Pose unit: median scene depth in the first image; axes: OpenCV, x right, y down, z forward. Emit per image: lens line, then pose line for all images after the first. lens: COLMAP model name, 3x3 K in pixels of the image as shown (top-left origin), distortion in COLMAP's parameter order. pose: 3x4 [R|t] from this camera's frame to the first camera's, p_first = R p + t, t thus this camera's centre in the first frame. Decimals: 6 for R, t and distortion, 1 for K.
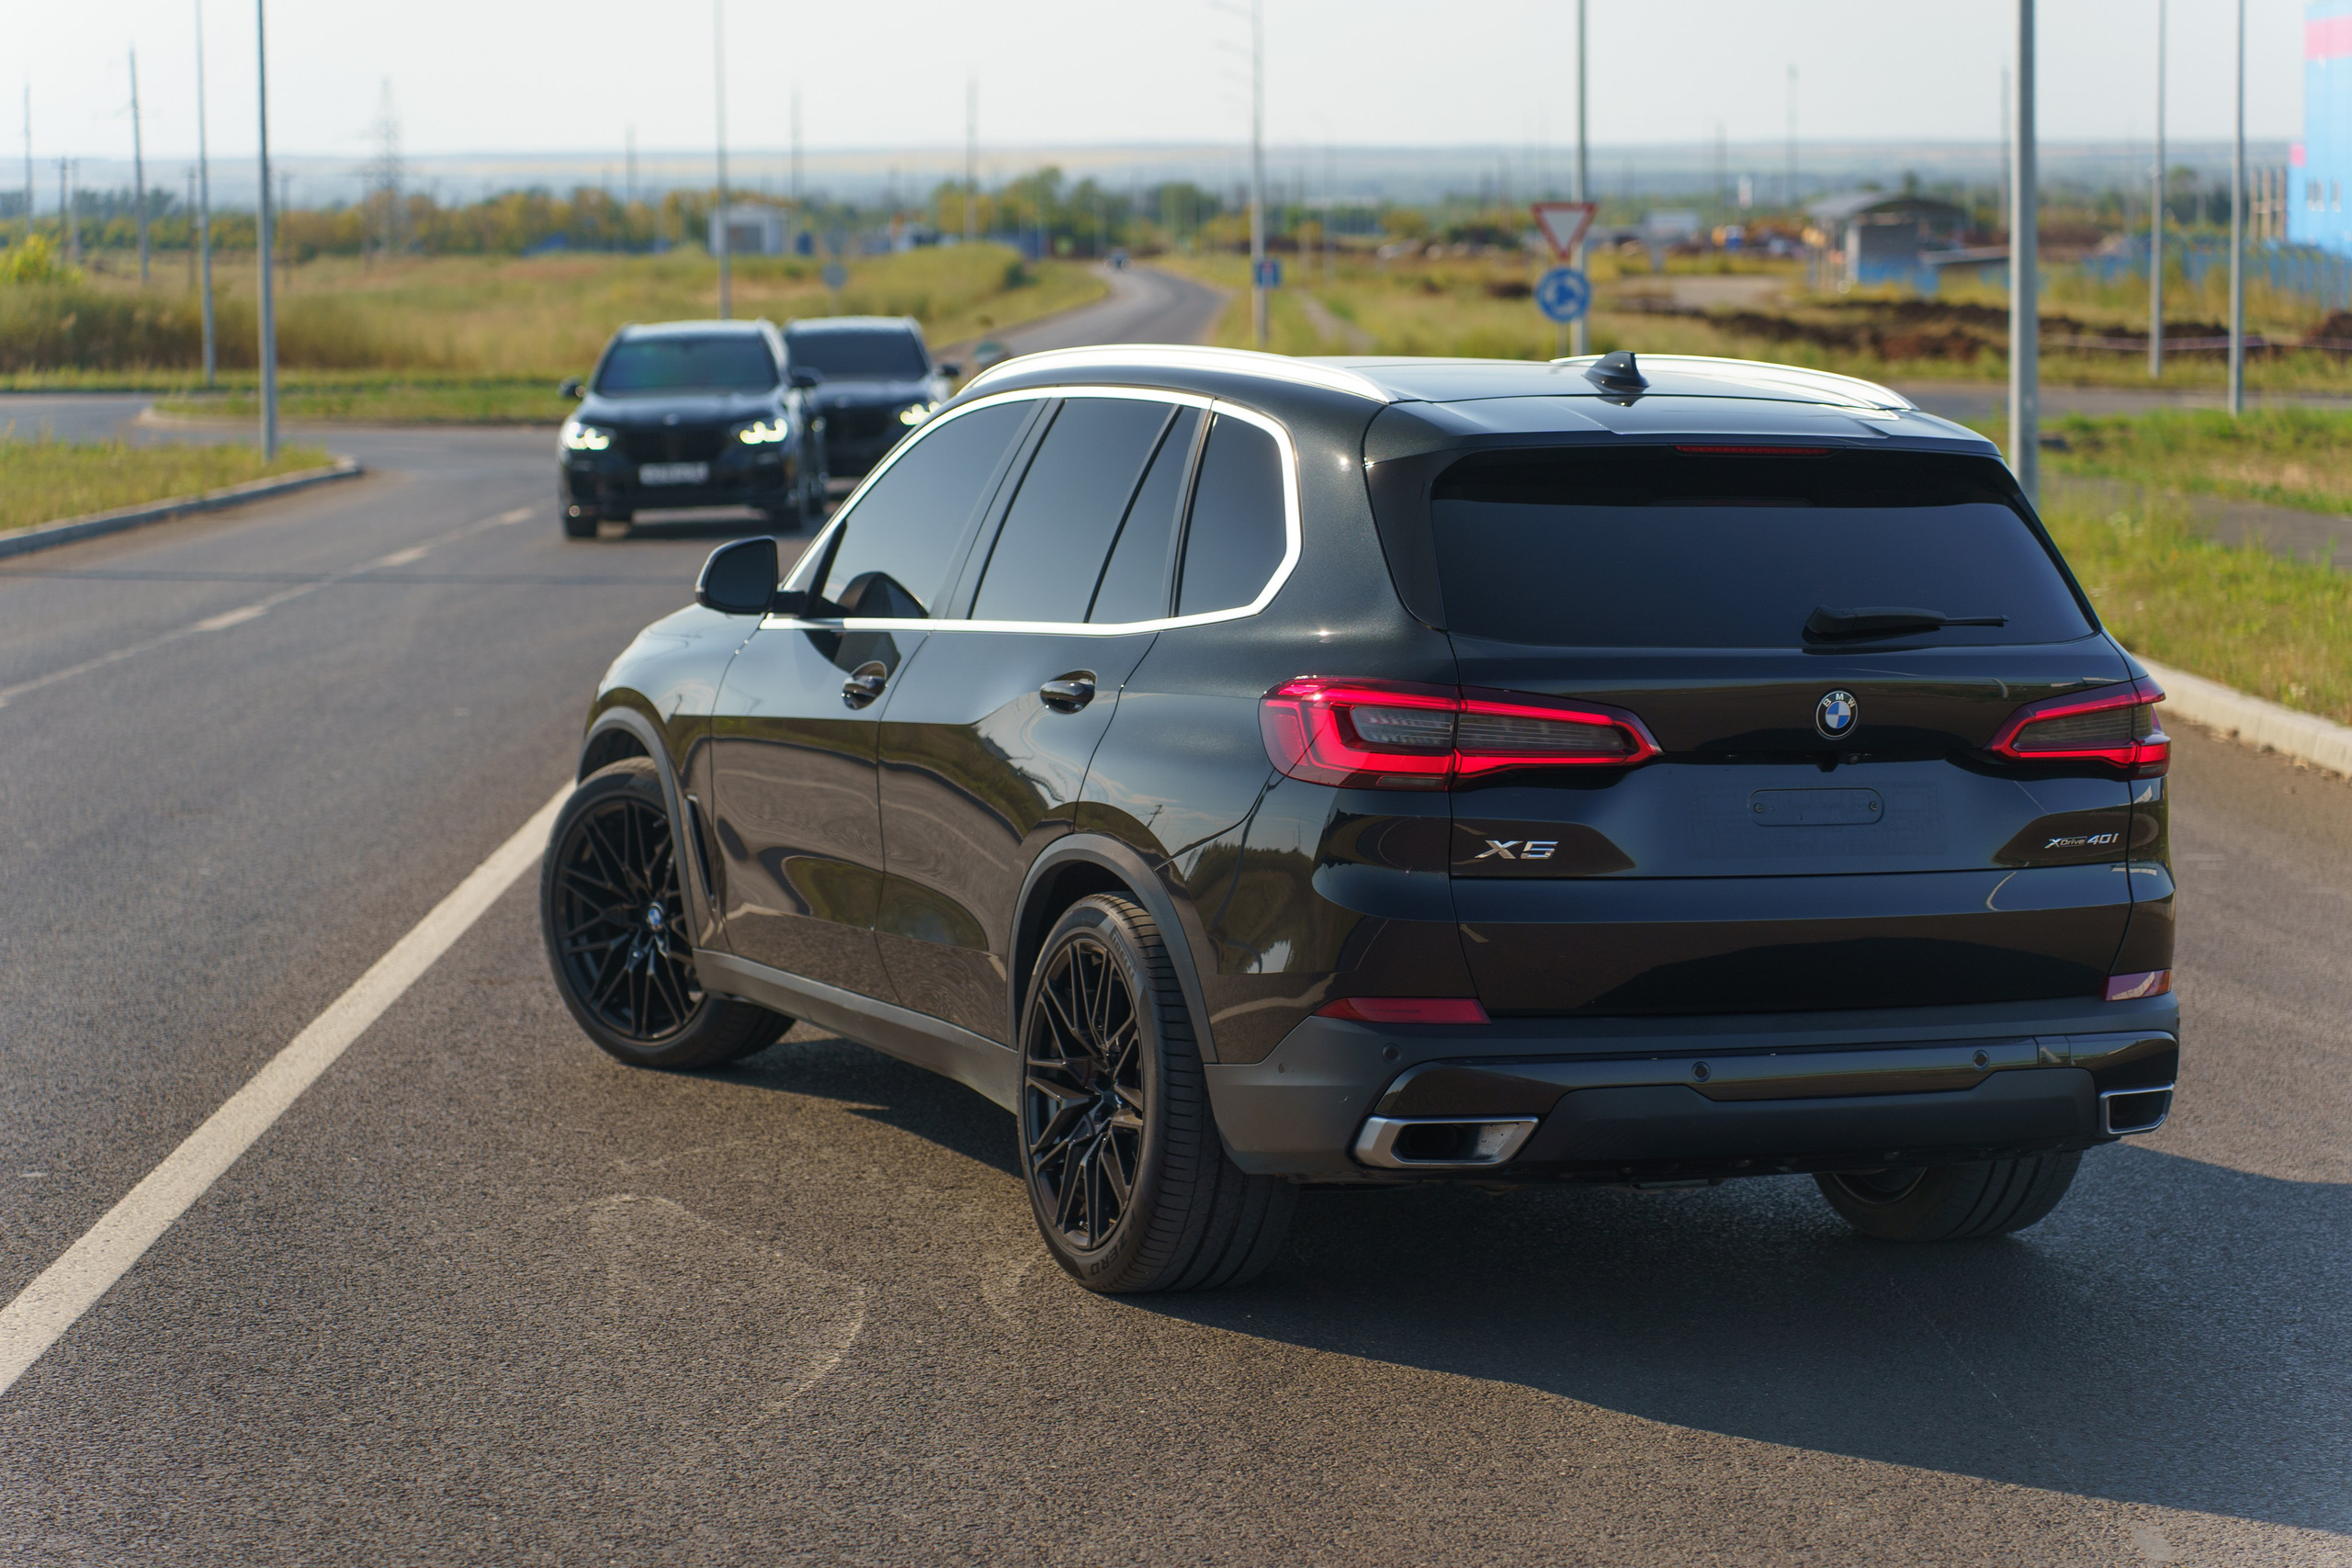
lens RADIAL K [[5015.4, 0, 1183.2], [0, 5015.4, 767.9], [0, 0, 1]] dist [0.024942, 0.000000]
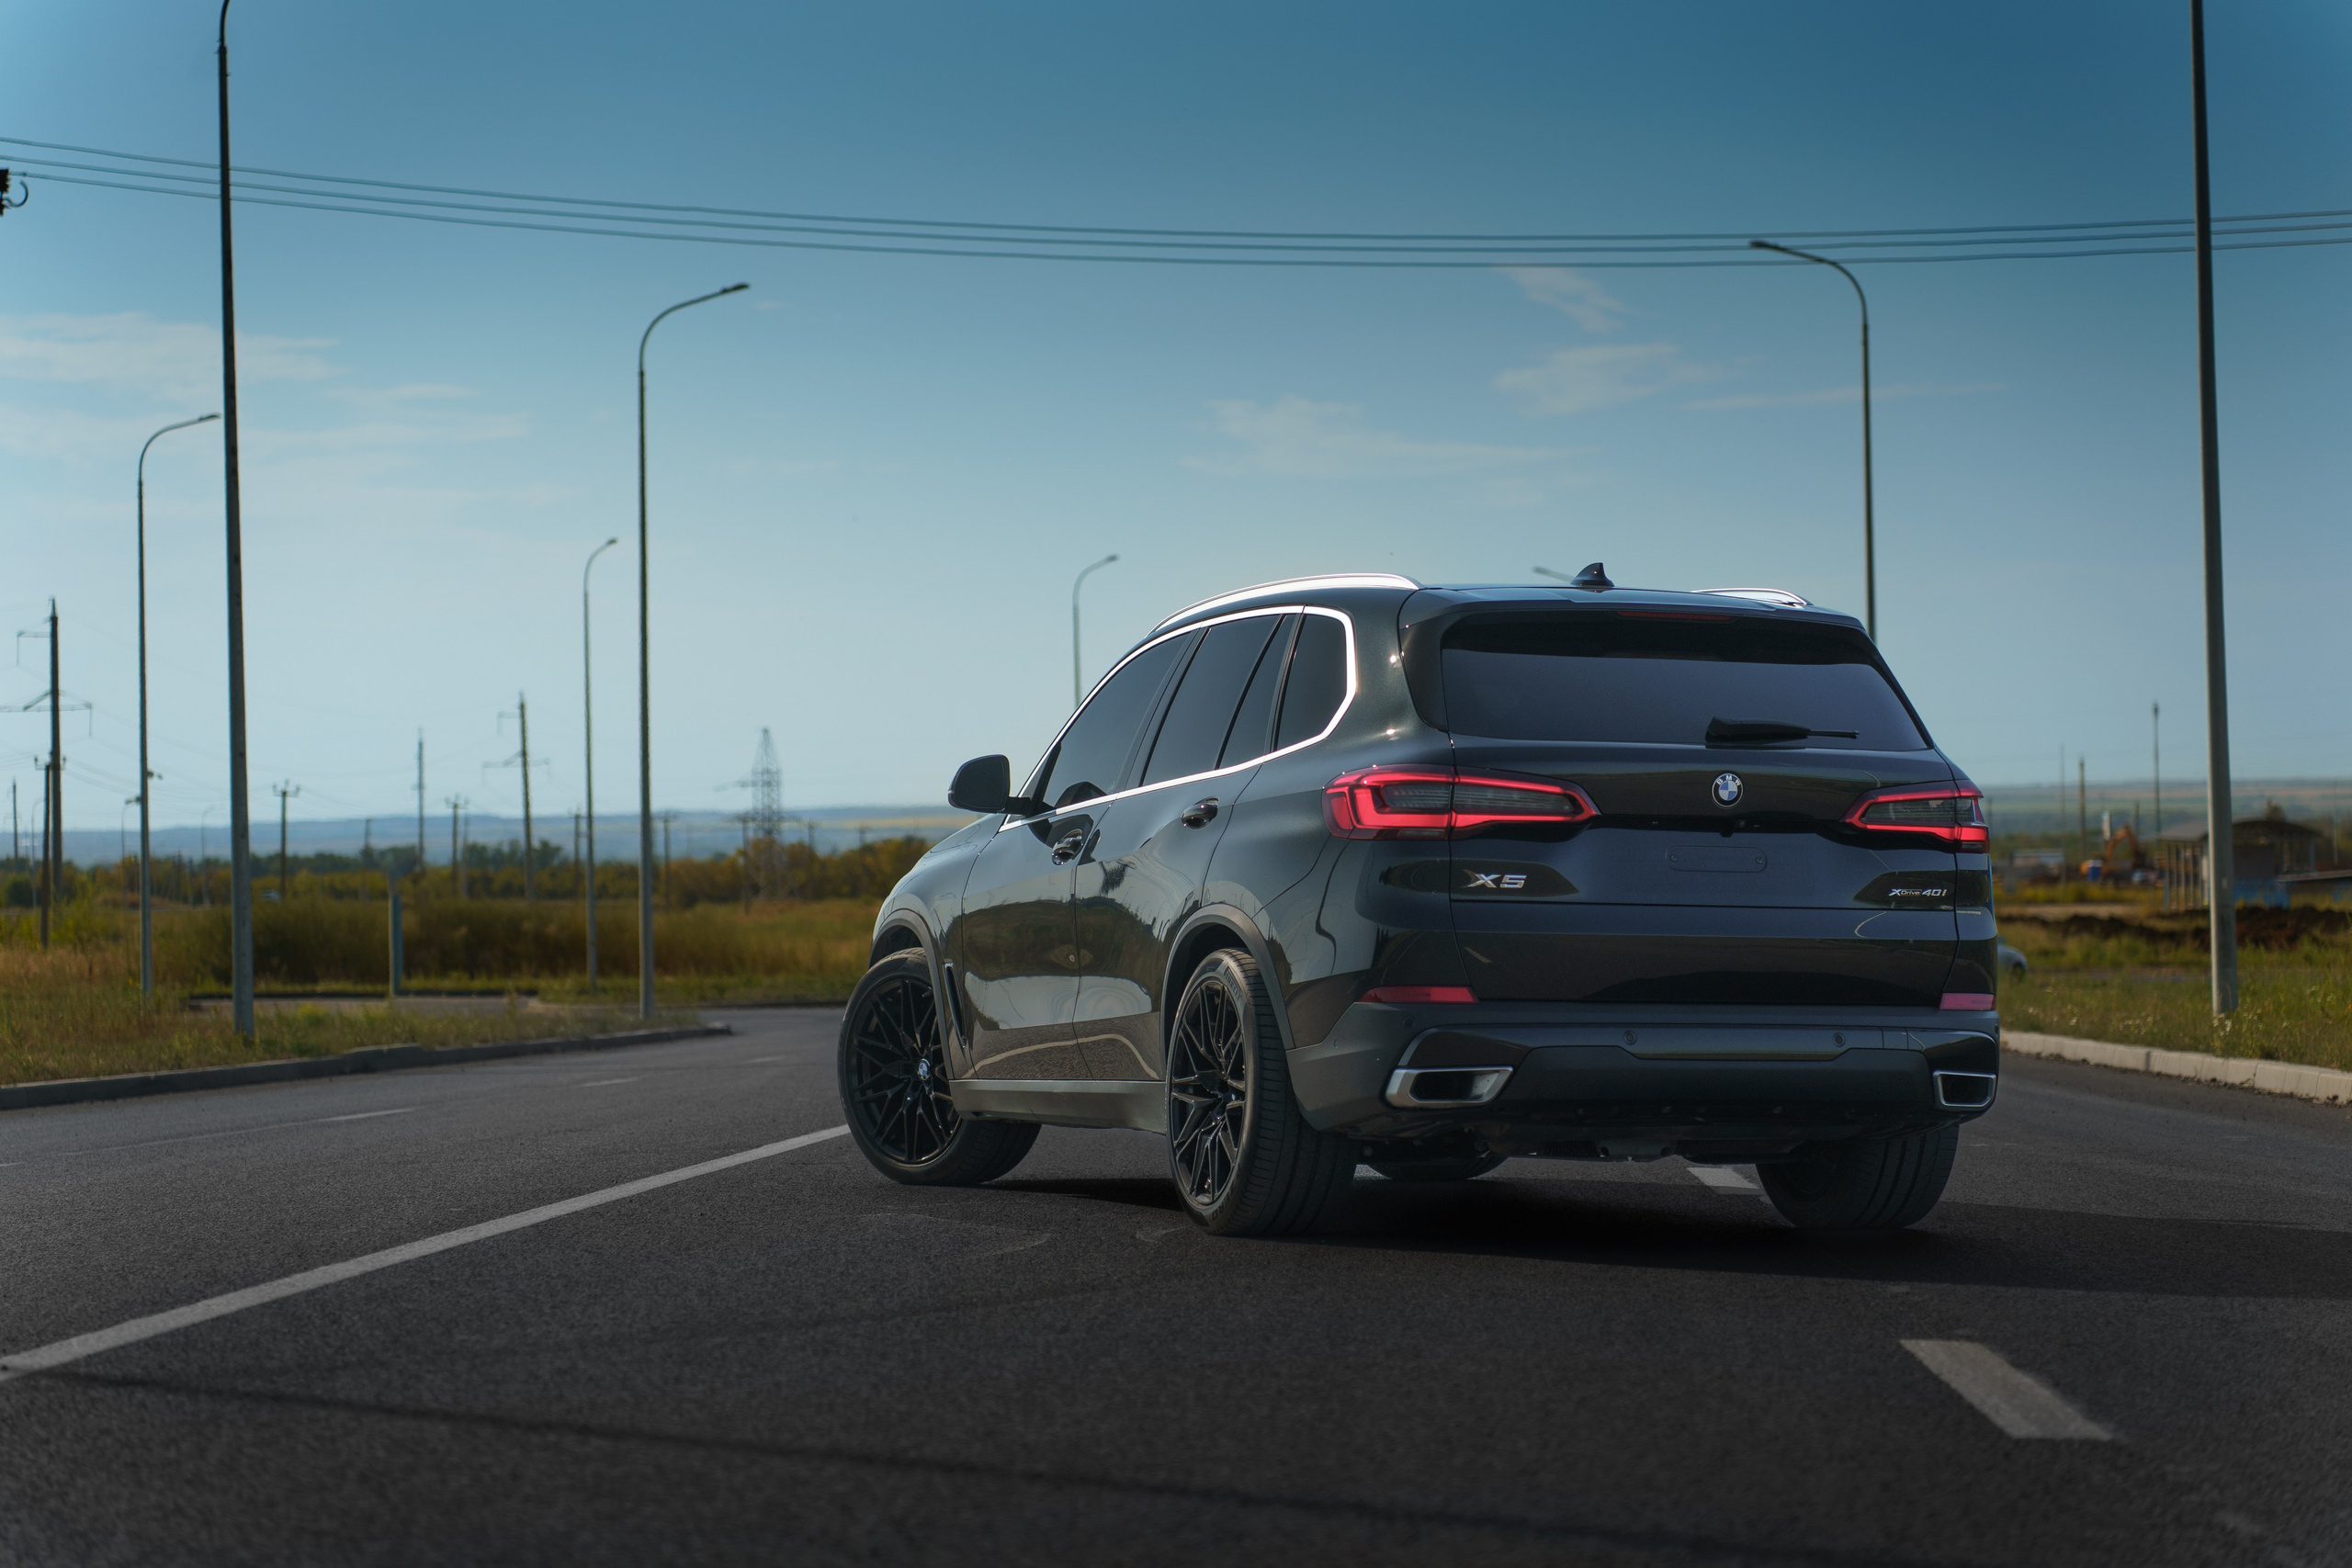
lens RADIAL K [[5015.4, 0, 1172.1], [0, 5015.4, 795.1], [0, 0, 1]] dist [0.024942, 0.000000]
pose [[0.997094, -0.010148, -0.075505, 0.059607], [0.000725, 0.992309, -0.123784, 0.121835], [0.076180, 0.123369, 0.989432, -0.302256]]
